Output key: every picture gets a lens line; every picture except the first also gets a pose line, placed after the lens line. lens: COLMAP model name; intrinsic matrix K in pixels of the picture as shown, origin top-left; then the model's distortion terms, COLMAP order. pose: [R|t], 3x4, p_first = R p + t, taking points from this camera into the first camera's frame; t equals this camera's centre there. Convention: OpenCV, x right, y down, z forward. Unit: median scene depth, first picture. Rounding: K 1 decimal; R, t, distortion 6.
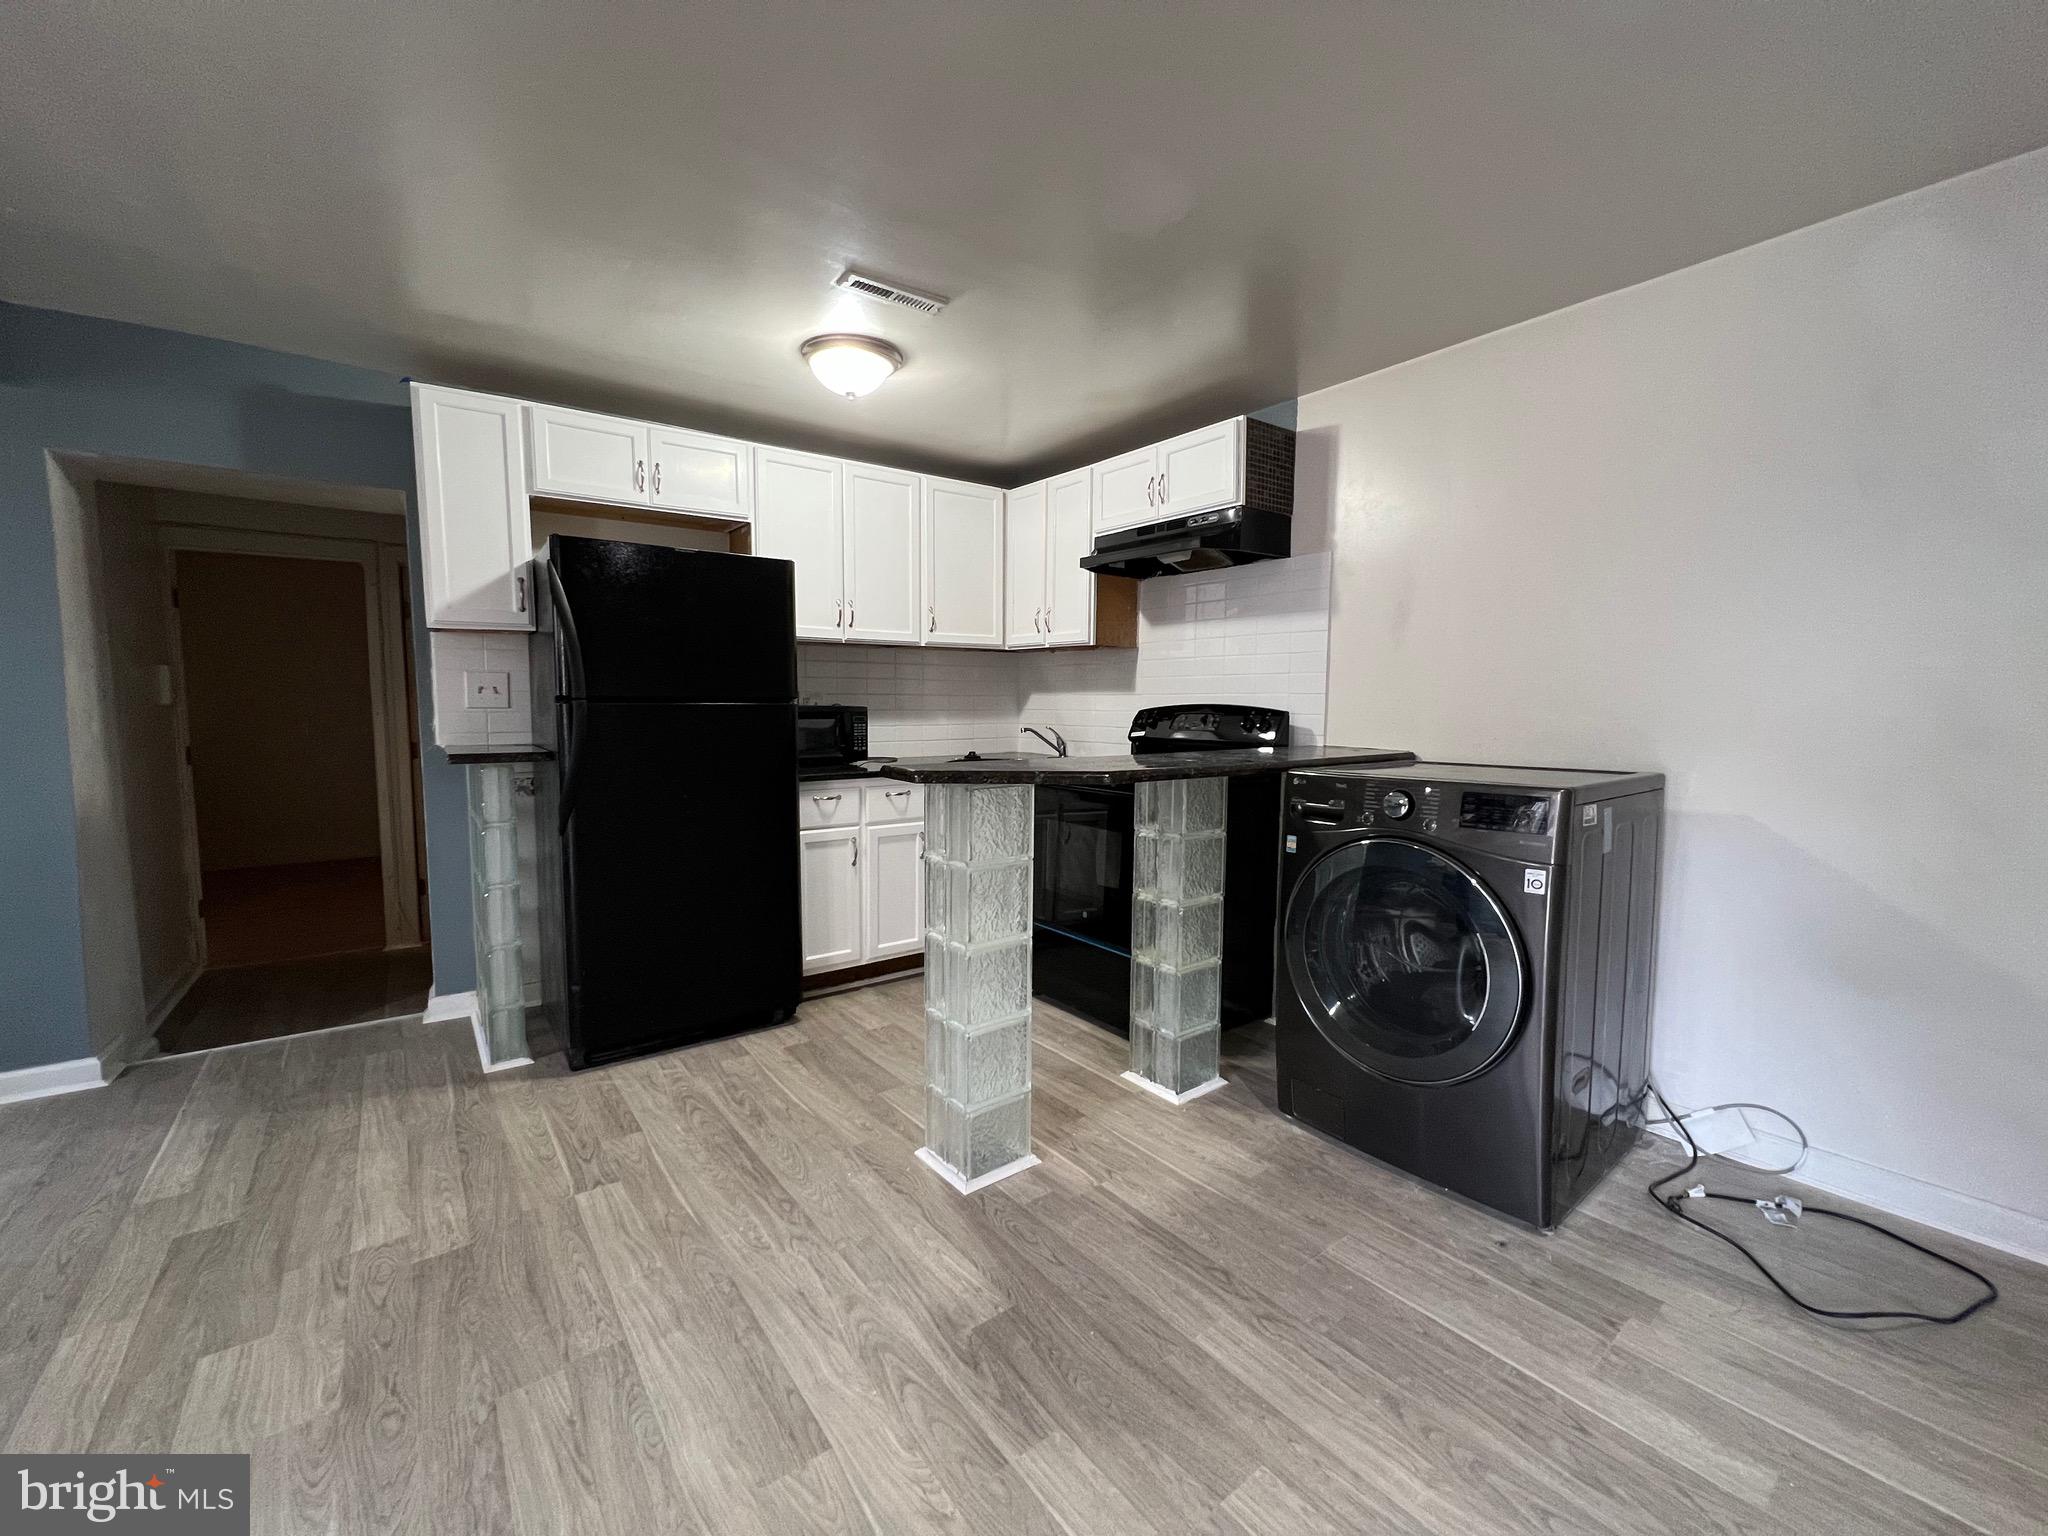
lens RADIAL K [[817.2, 0, 1020.1], [0, 817.2, 768.4], [0, 0, 1]] dist [-0.002394, -0.000141]
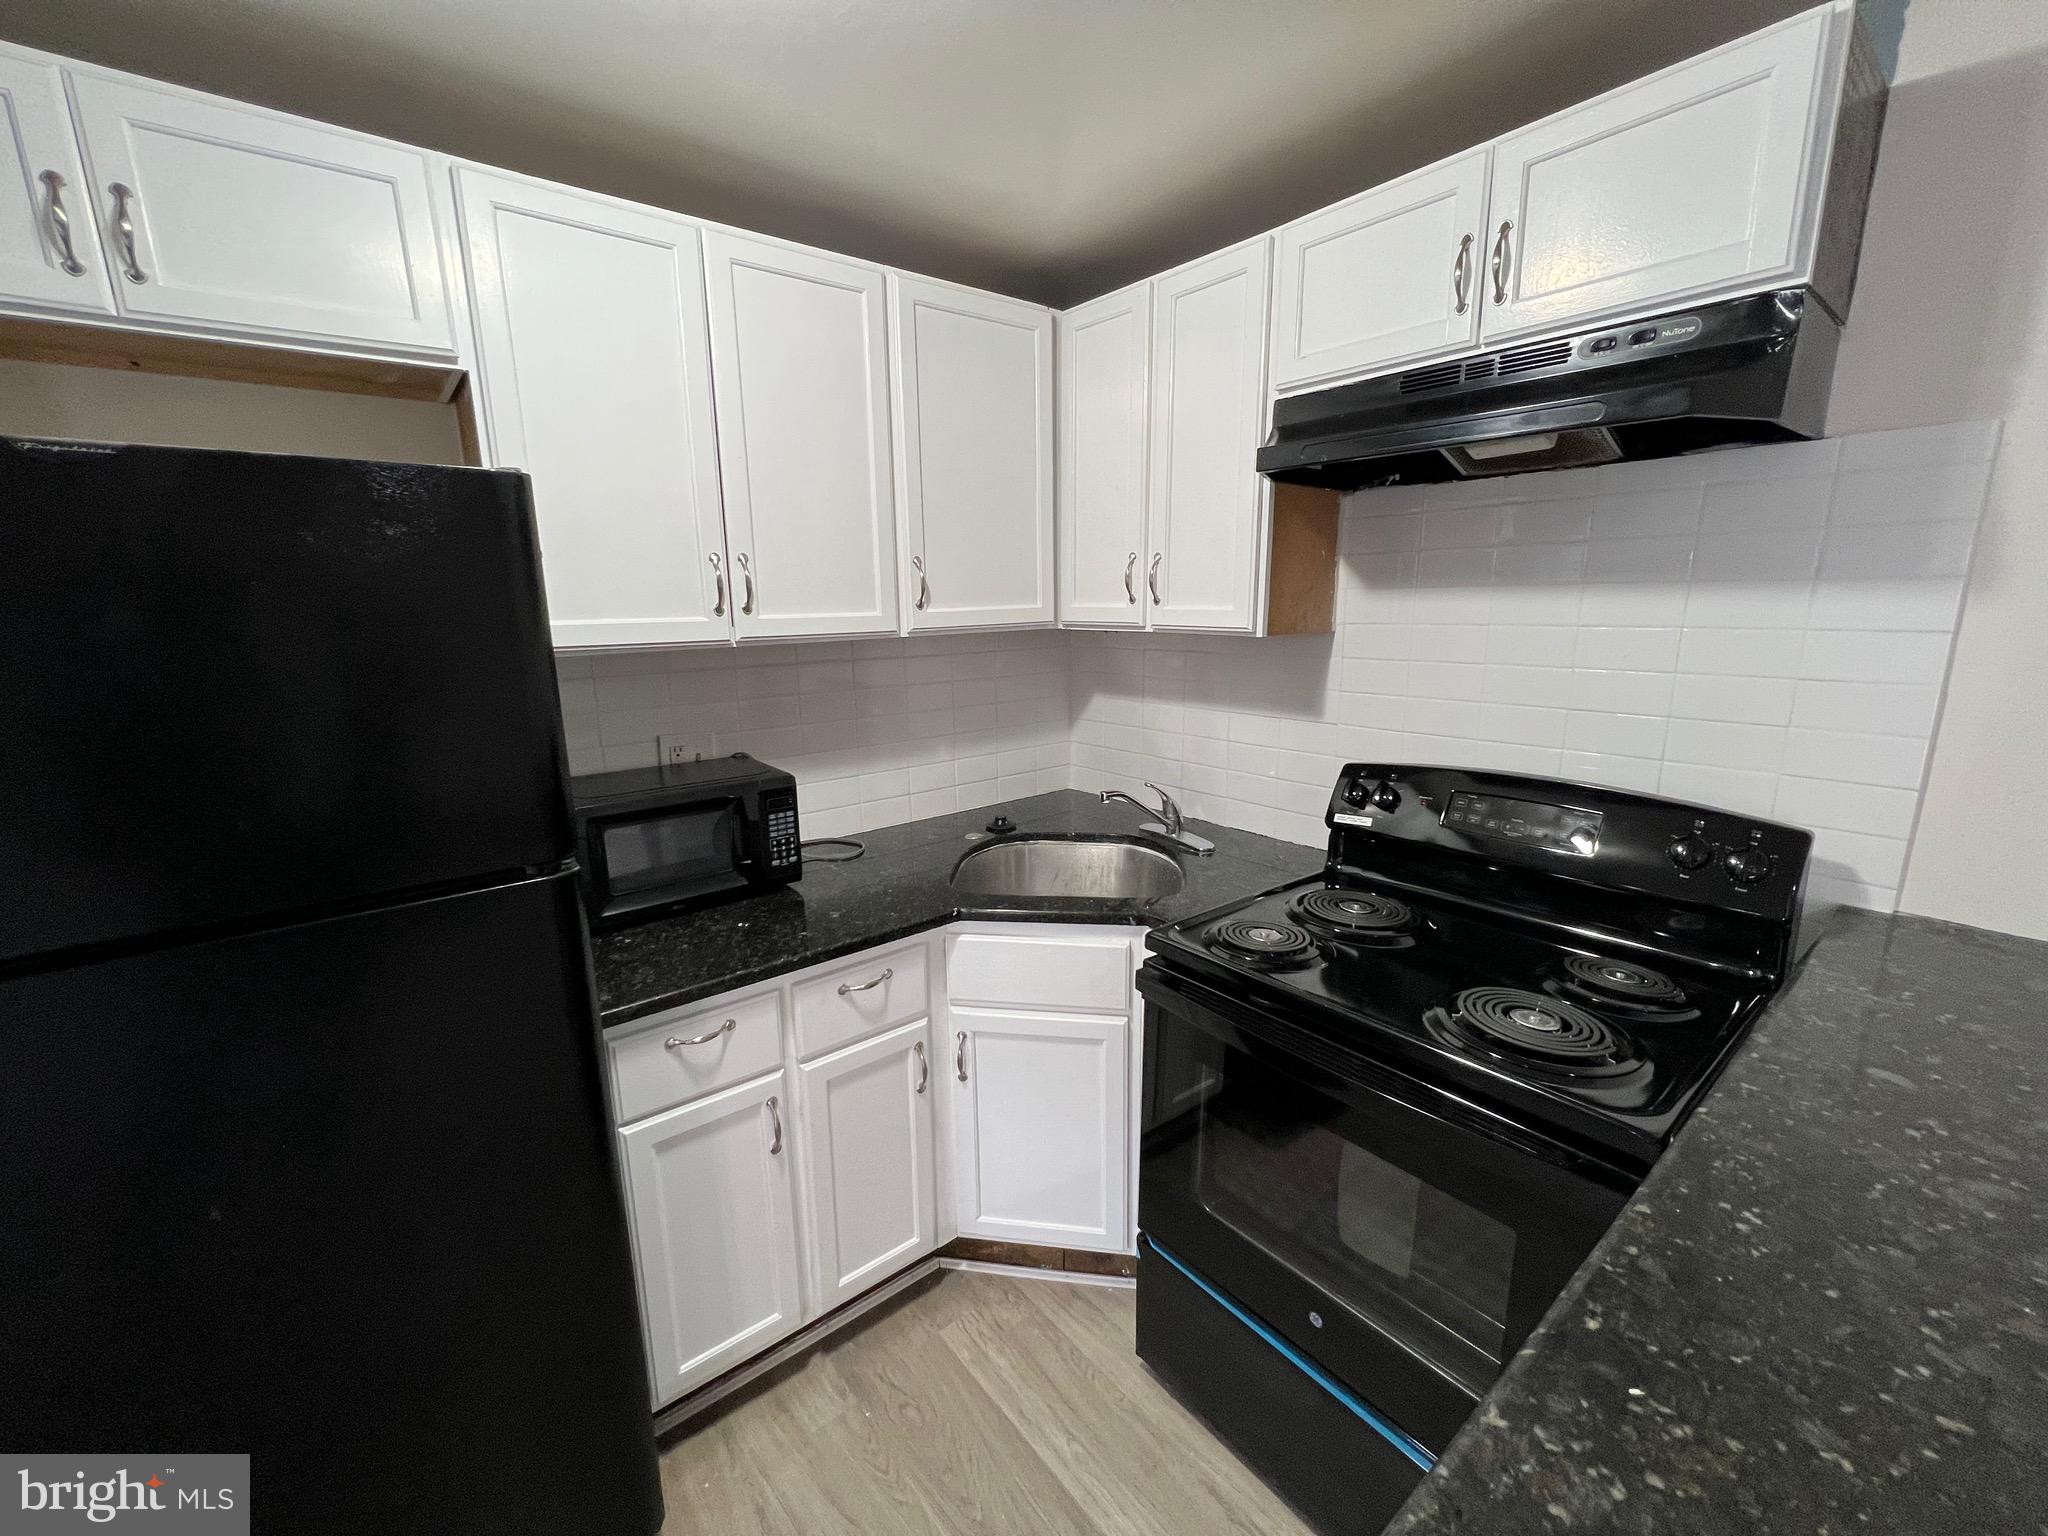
lens RADIAL K [[817.2, 0, 1024.8], [0, 817.2, 767.7], [0, 0, 1]] dist [-0.002394, -0.000141]
pose [[0.999337, -0.026817, 0.024608, -0.078574], [0.023696, 0.992568, 0.119363, -0.168033], [-0.027626, -0.118701, 0.992546, 0.644817]]
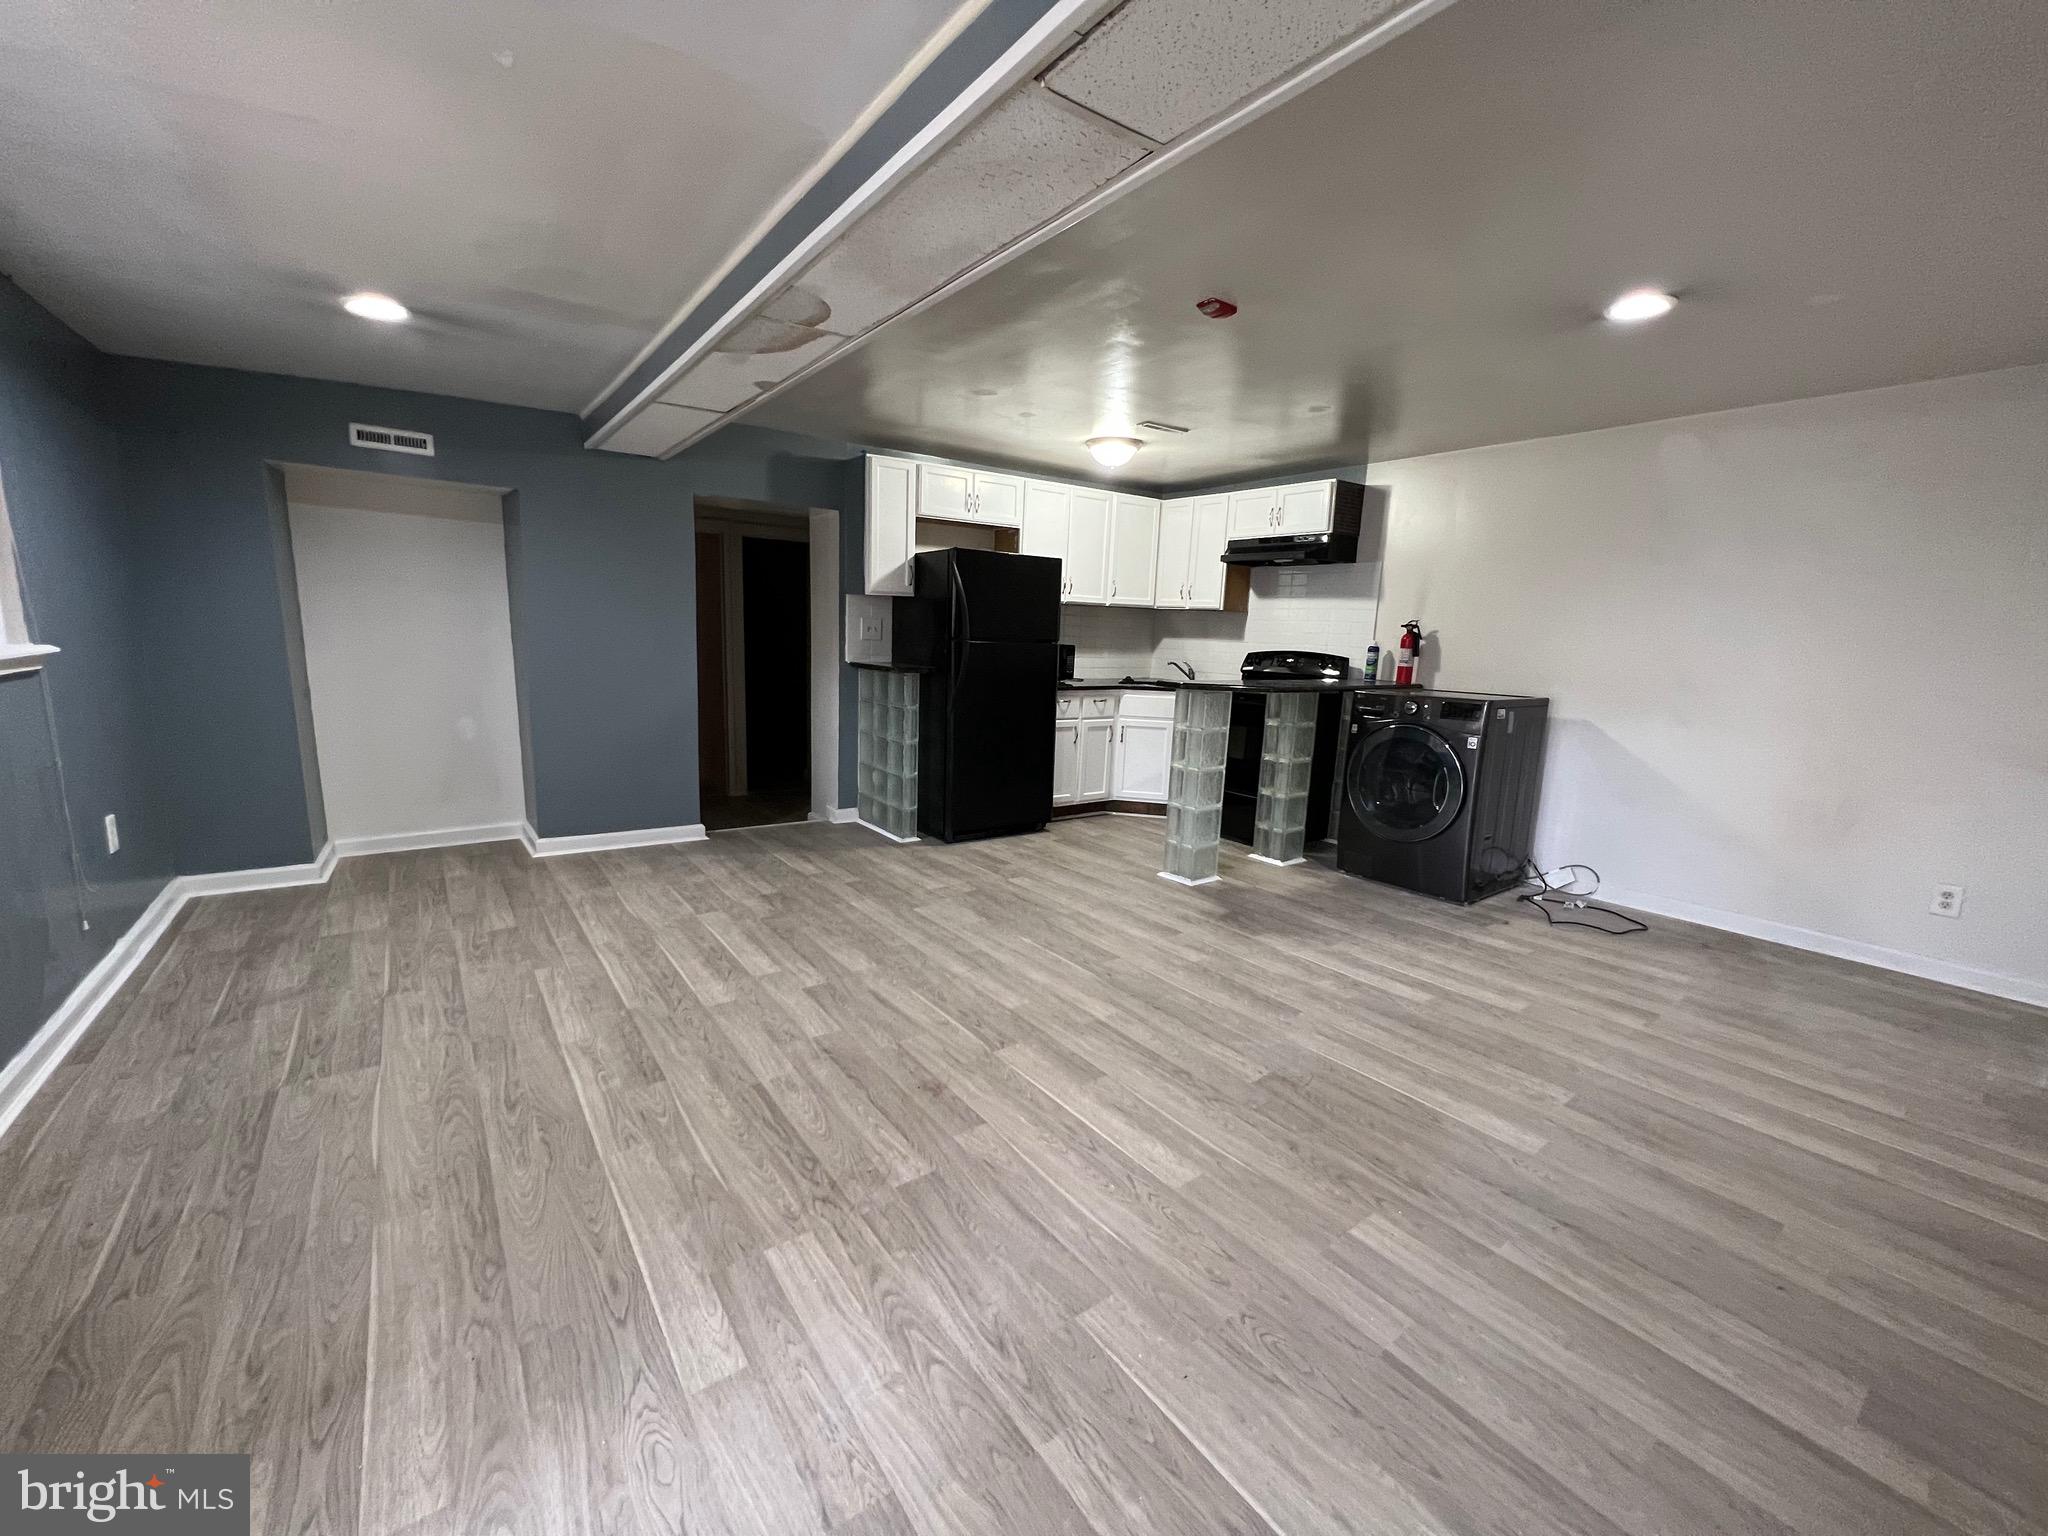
lens RADIAL K [[817.2, 0, 1017.5], [0, 817.2, 770.2], [0, 0, 1]] dist [-0.002394, -0.000141]
pose [[0.999357, 0.034314, -0.010435, -0.341665], [-0.033253, 0.995490, 0.088845, 0.034991], [0.013437, -0.088440, 0.995991, -0.730989]]
